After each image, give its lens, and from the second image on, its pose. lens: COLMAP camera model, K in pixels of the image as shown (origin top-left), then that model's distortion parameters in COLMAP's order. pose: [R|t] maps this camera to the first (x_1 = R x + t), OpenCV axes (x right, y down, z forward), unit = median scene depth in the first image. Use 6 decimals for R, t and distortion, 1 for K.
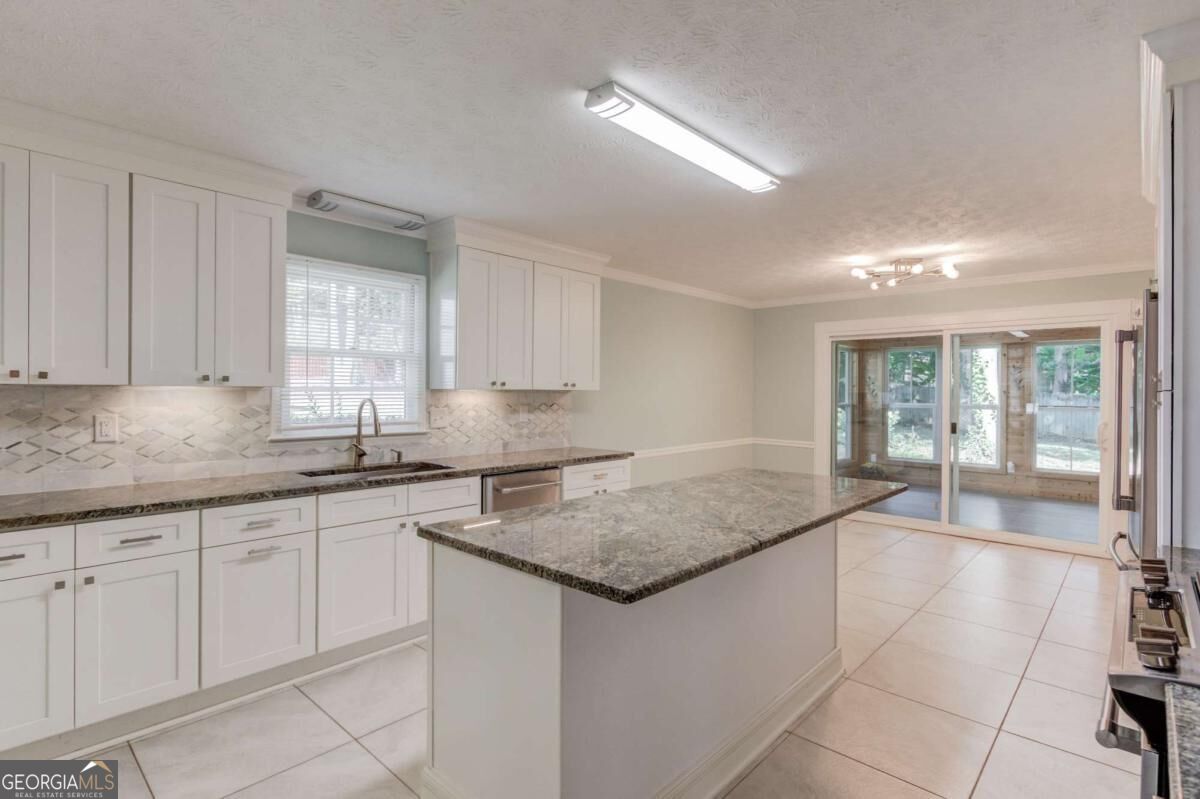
lens RADIAL K [[587.1, 0, 596.2], [0, 587.1, 389.5], [0, 0, 1]] dist [-0.014818, 0.008869]
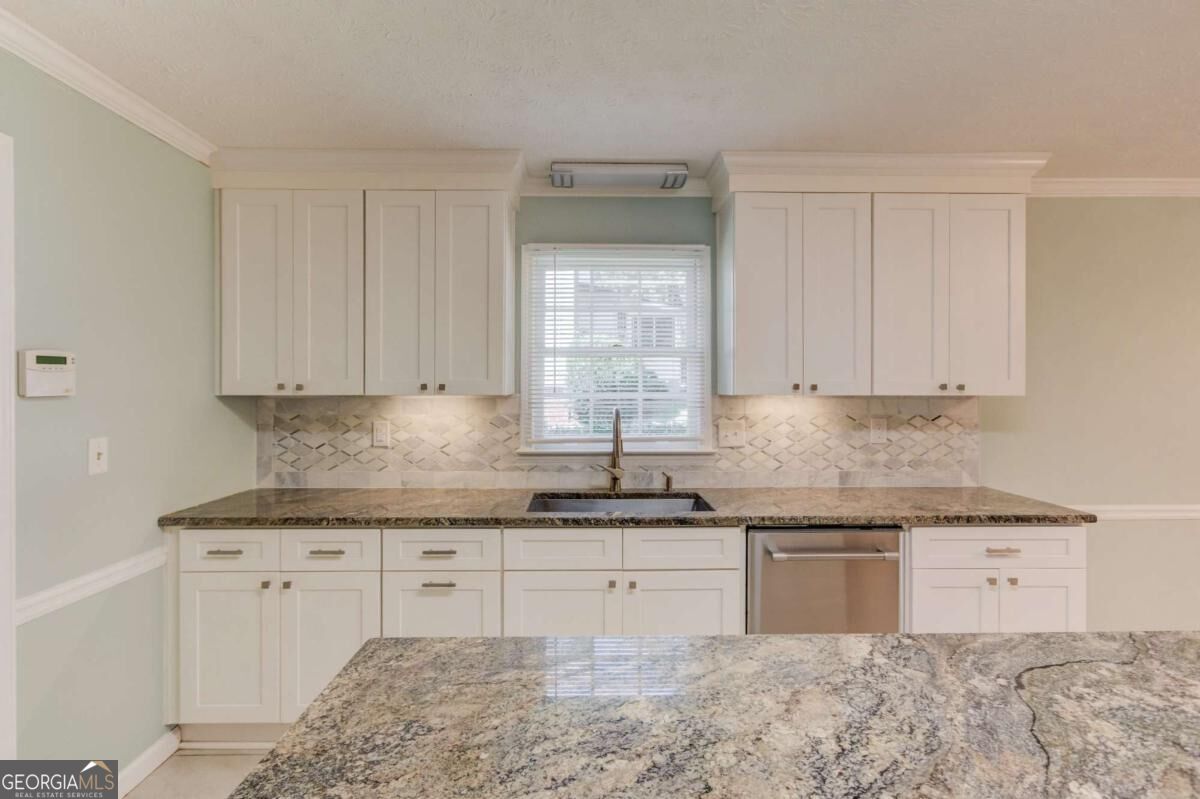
lens RADIAL K [[587.1, 0, 596.3], [0, 587.1, 383.4], [0, 0, 1]] dist [-0.014818, 0.008869]
pose [[0.694883, -0.009140, -0.719065, 0.151925], [0.008348, 0.999954, -0.004644, -0.013276], [0.719075, -0.002776, 0.694927, 0.379252]]
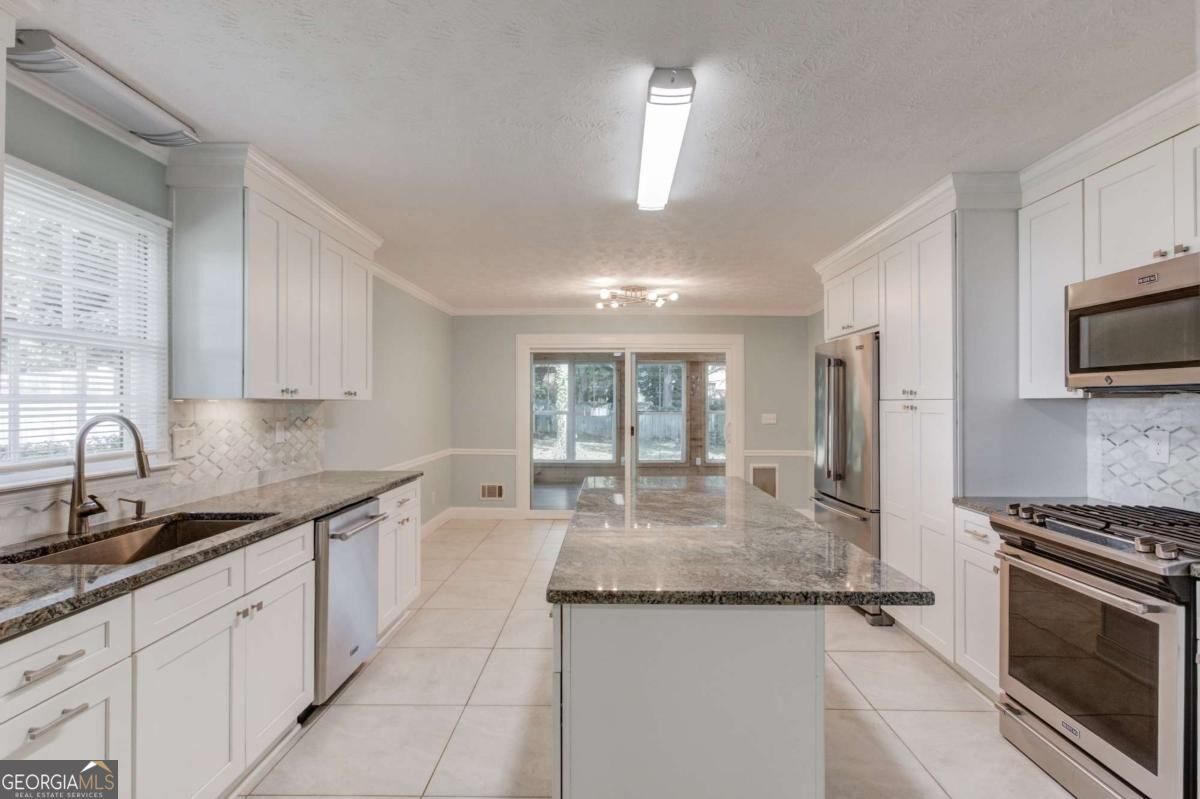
lens RADIAL K [[587.1, 0, 604.0], [0, 587.1, 398.7], [0, 0, 1]] dist [-0.014818, 0.008869]
pose [[0.742156, -0.000875, 0.670227, -0.373268], [0.000305, 0.999999, 0.000967, -0.001042], [-0.670227, -0.000513, 0.742156, 0.212326]]
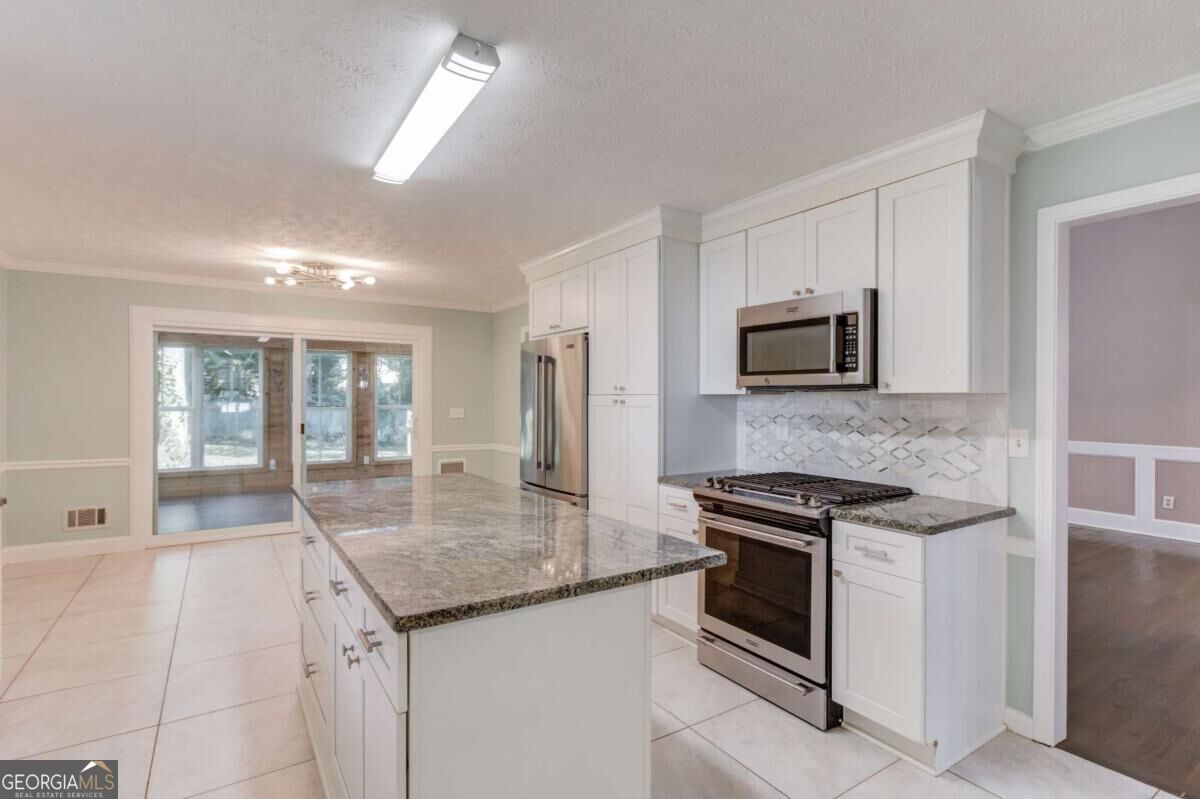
lens RADIAL K [[587.1, 0, 621.8], [0, 587.1, 402.4], [0, 0, 1]] dist [-0.014818, 0.008869]
pose [[0.223288, -0.012855, 0.974668, -0.427617], [-0.006916, 0.999867, 0.014771, -0.000847], [-0.974728, -0.010039, 0.223169, 0.322810]]
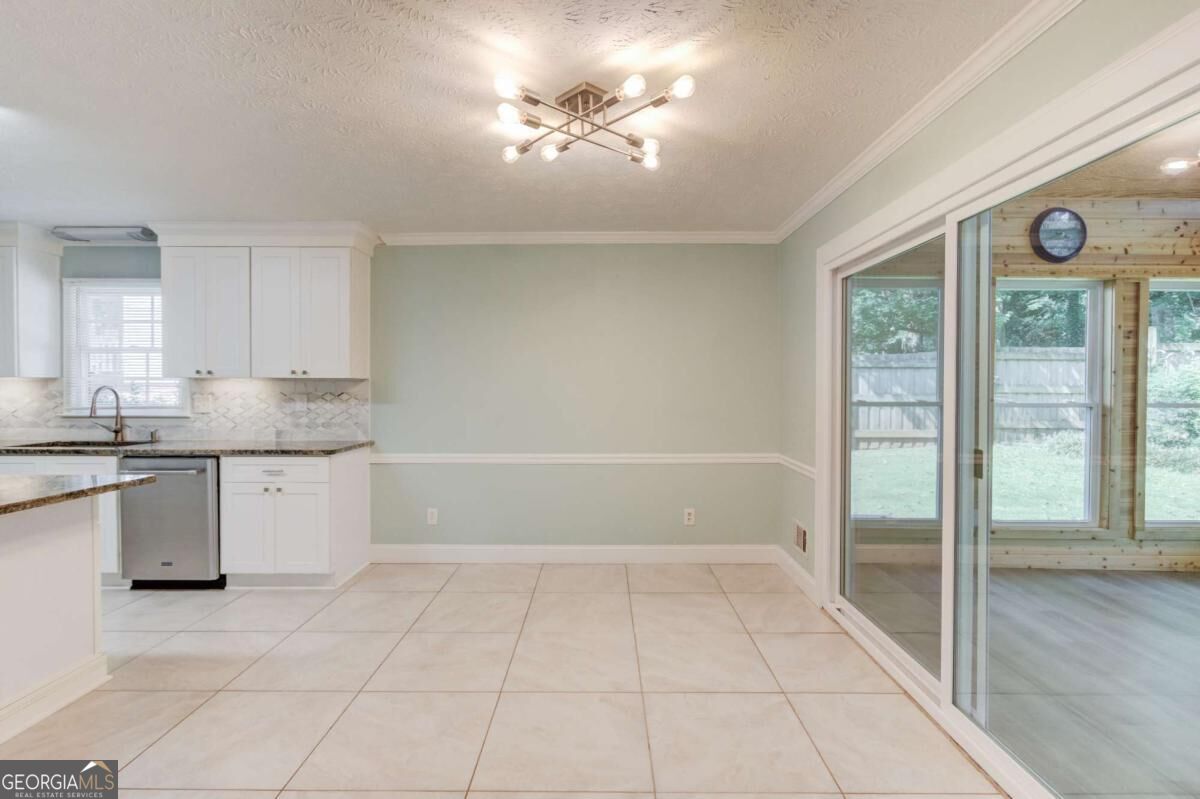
lens RADIAL K [[587.1, 0, 601.0], [0, 587.1, 392.8], [0, 0, 1]] dist [-0.014818, 0.008869]
pose [[0.677632, 0.006144, -0.735375, 1.107279], [0.006813, 0.999870, 0.014631, 0.016403], [0.735370, -0.014924, 0.677502, 0.839177]]
